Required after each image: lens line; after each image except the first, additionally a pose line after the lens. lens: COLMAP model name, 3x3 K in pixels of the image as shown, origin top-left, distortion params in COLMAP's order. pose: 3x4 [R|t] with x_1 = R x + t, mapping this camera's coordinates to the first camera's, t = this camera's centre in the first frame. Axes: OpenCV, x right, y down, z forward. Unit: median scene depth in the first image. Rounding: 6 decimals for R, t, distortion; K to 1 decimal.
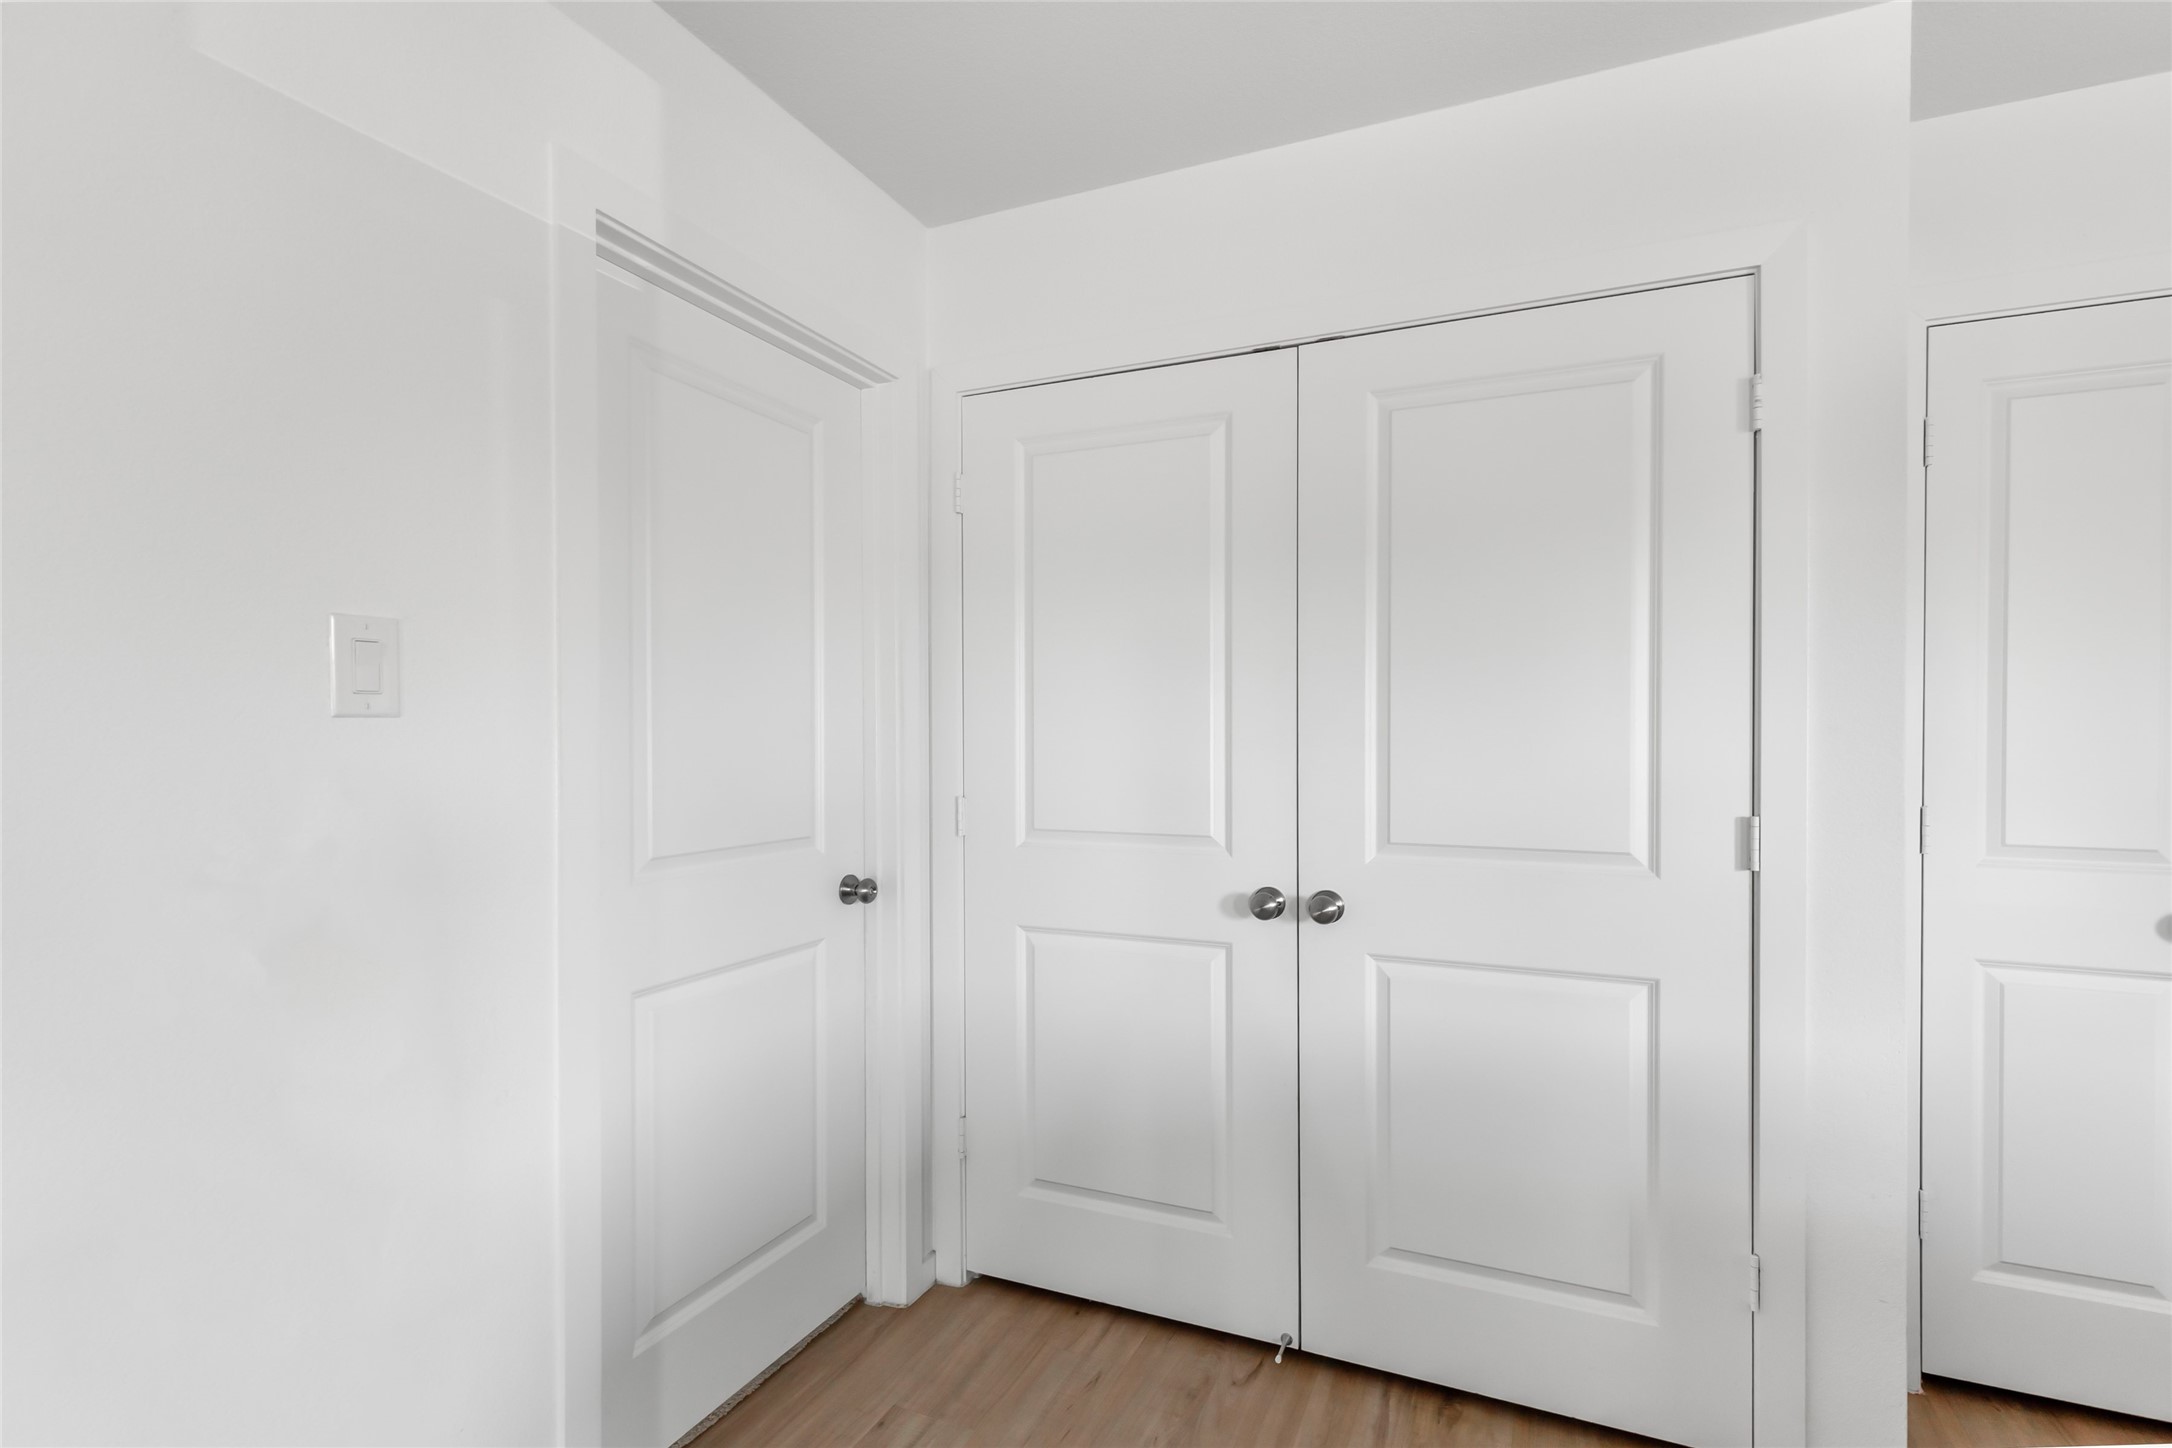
lens RADIAL K [[1009.2, 0, 1084.8], [0, 1009.2, 726.1], [0, 0, 1]] dist [-0.014898, 0.000336]
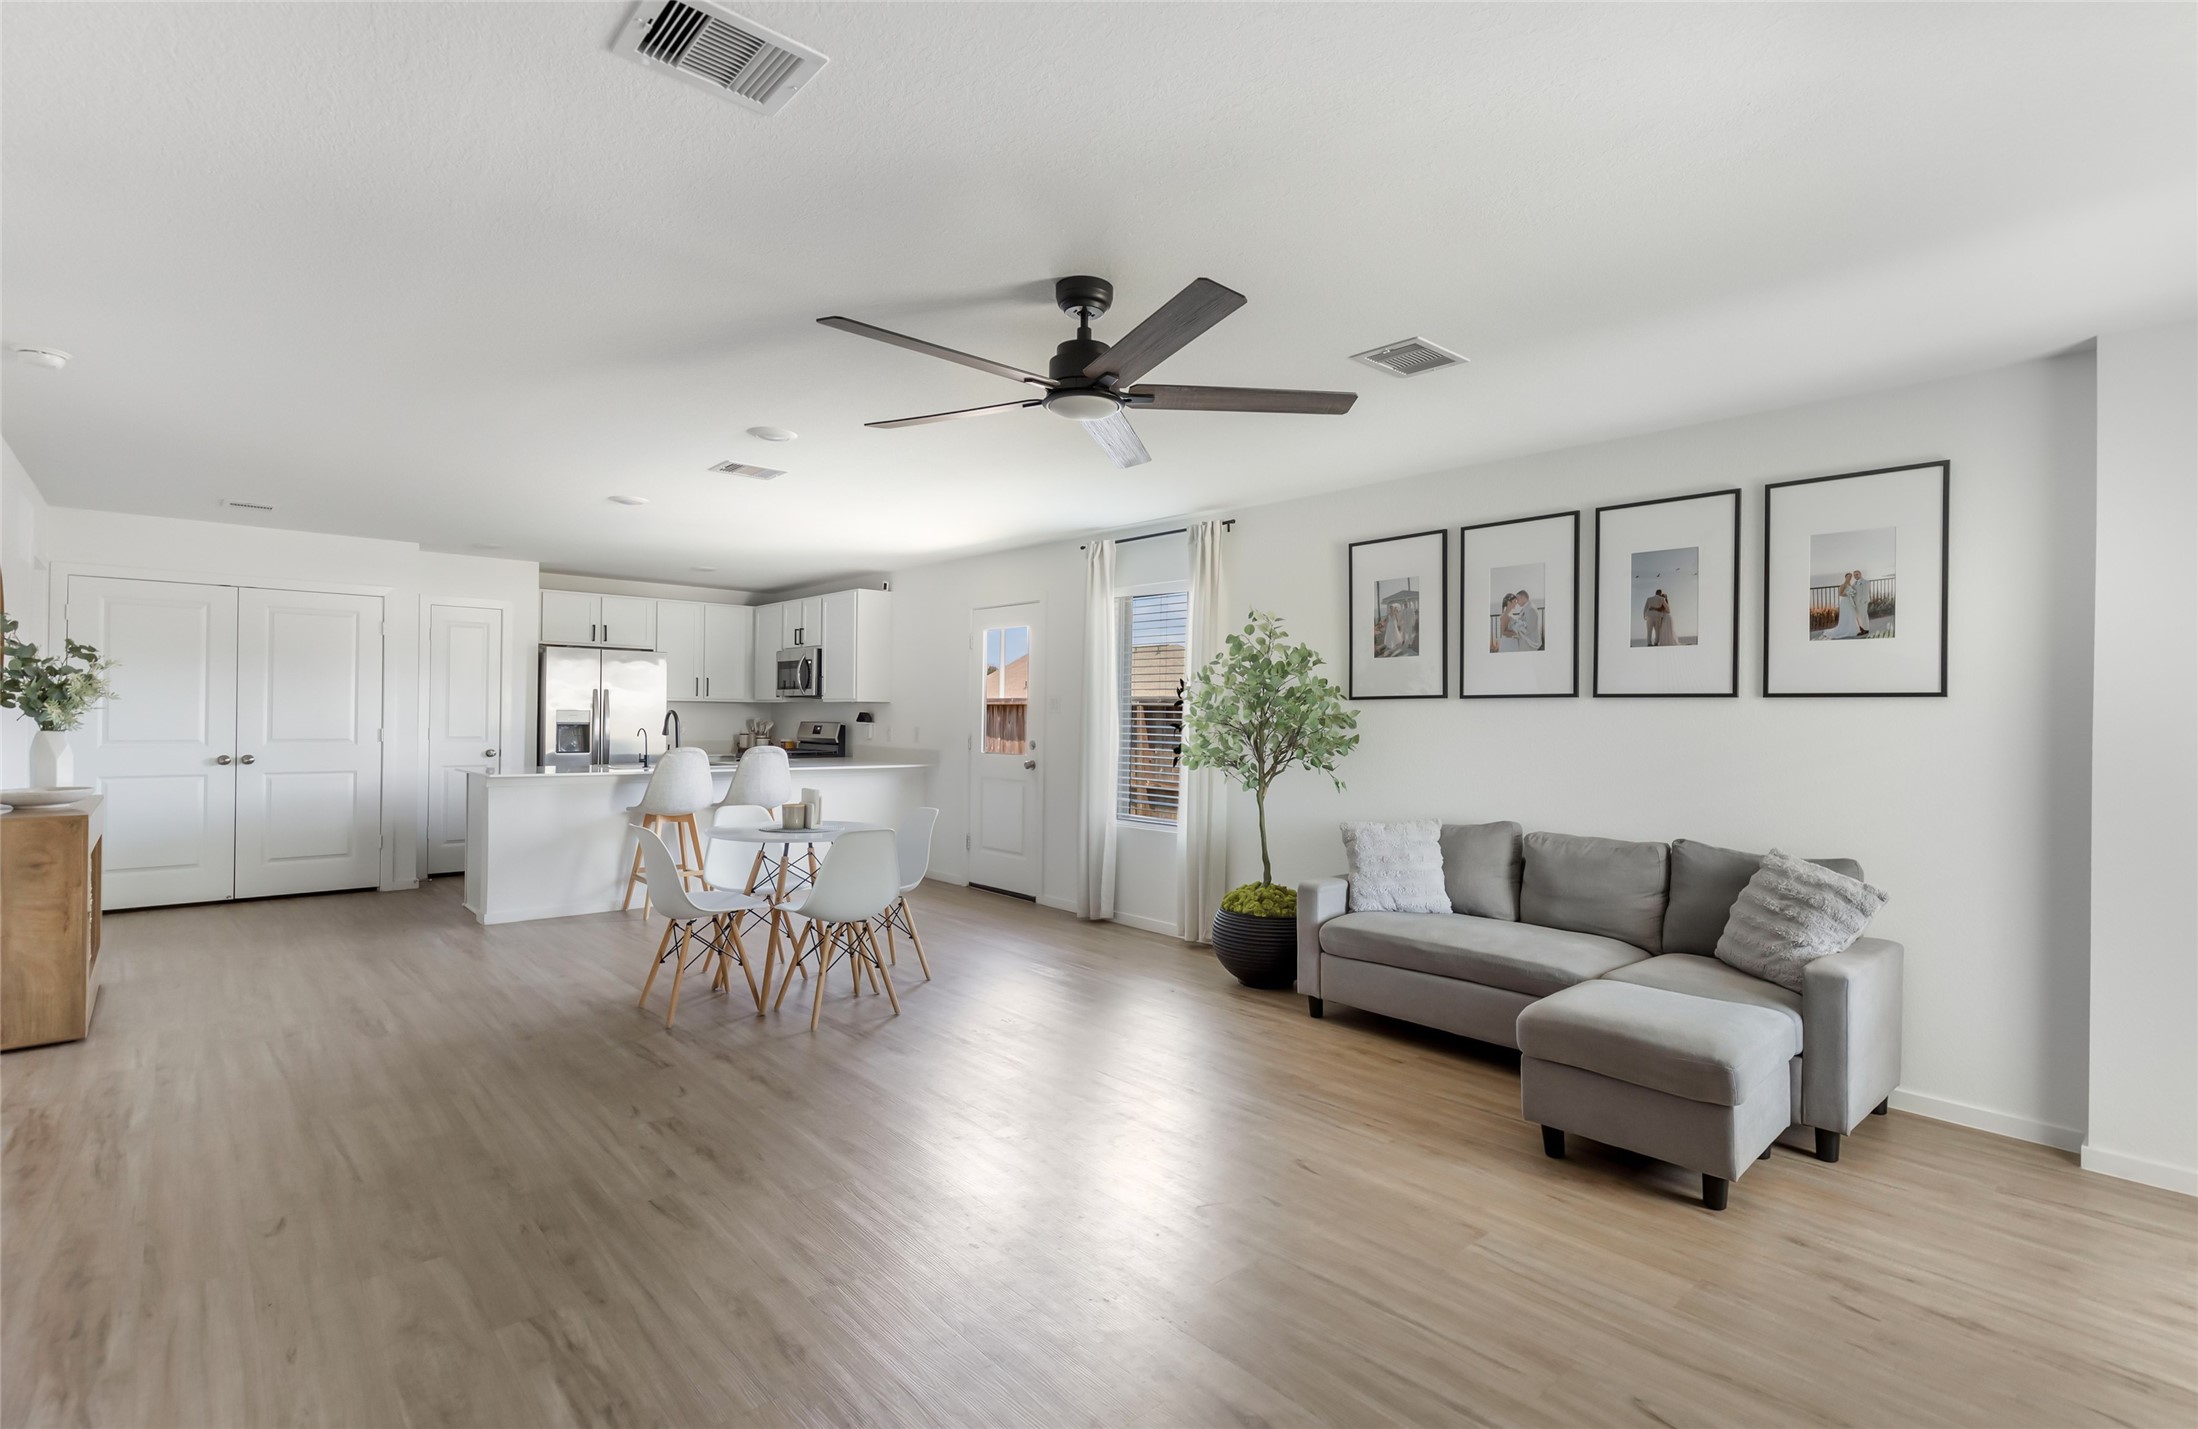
lens RADIAL K [[1030.1, 0, 1106.6], [0, 1030.1, 709.2], [0, 0, 1]] dist [-0.002758, -0.000273]
pose [[0.393812, 0.008964, 0.919147, -1.737910], [-0.014295, 0.999891, -0.003626, -0.014160], [-0.919080, -0.011711, 0.393897, -2.893151]]
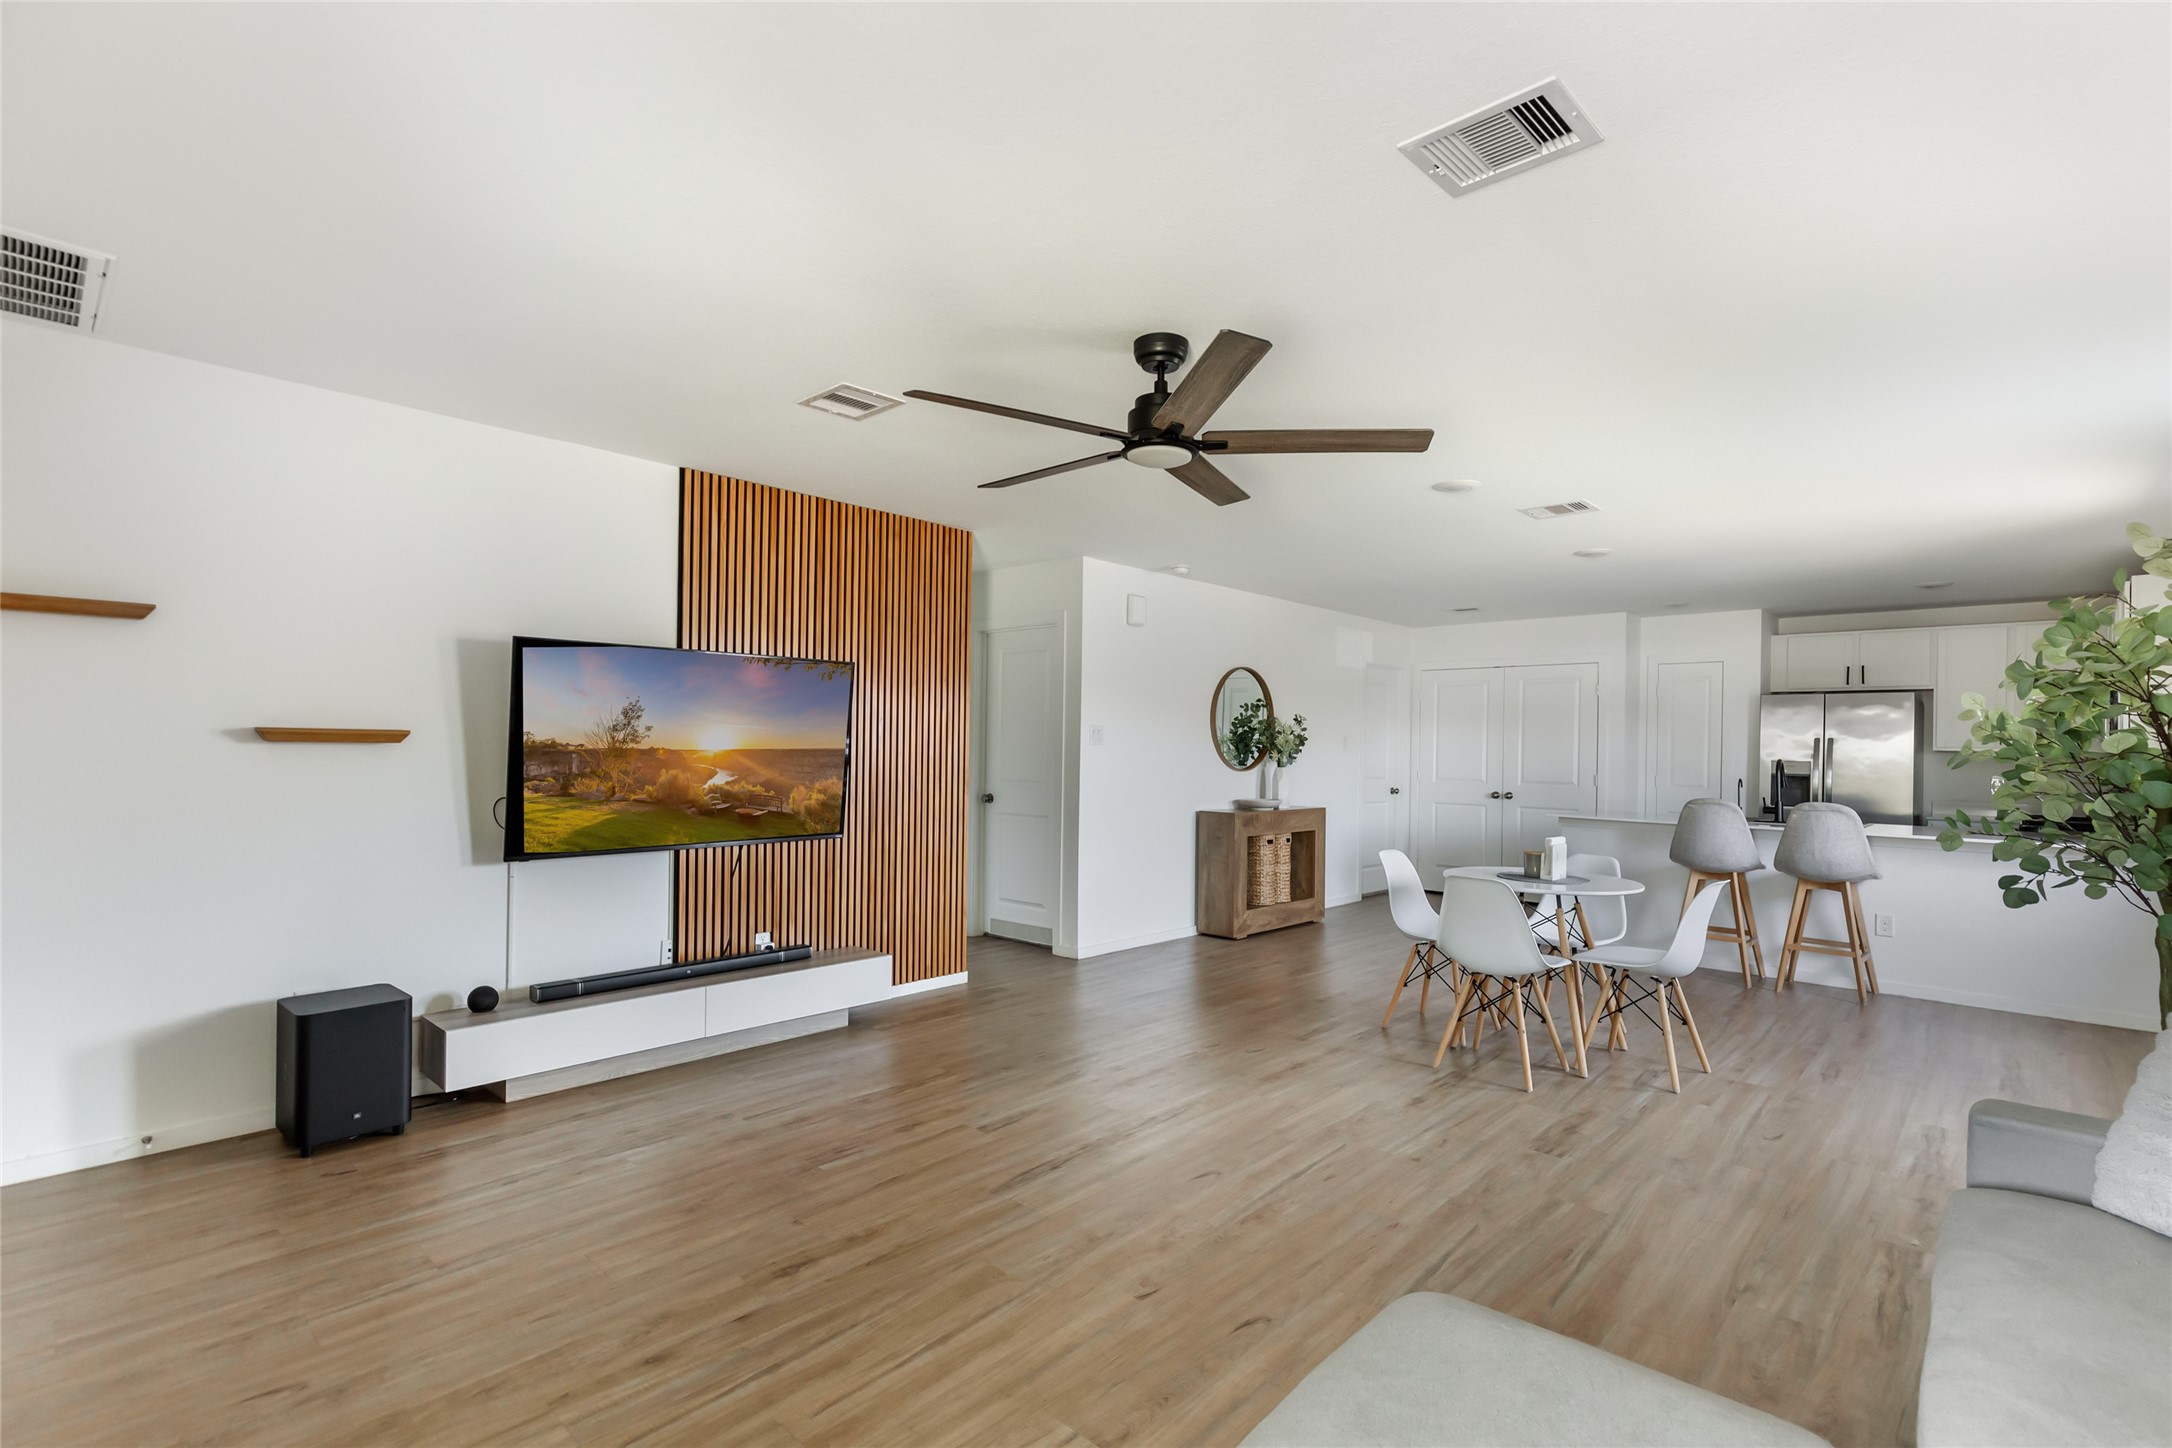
lens RADIAL K [[1009.2, 0, 1092.1], [0, 1009.2, 743.2], [0, 0, 1]] dist [-0.014898, 0.000336]
pose [[0.950110, 0.013846, -0.311606, -0.122297], [-0.015466, 0.999877, -0.002728, -0.008828], [0.311530, 0.007411, 0.950207, -3.691946]]
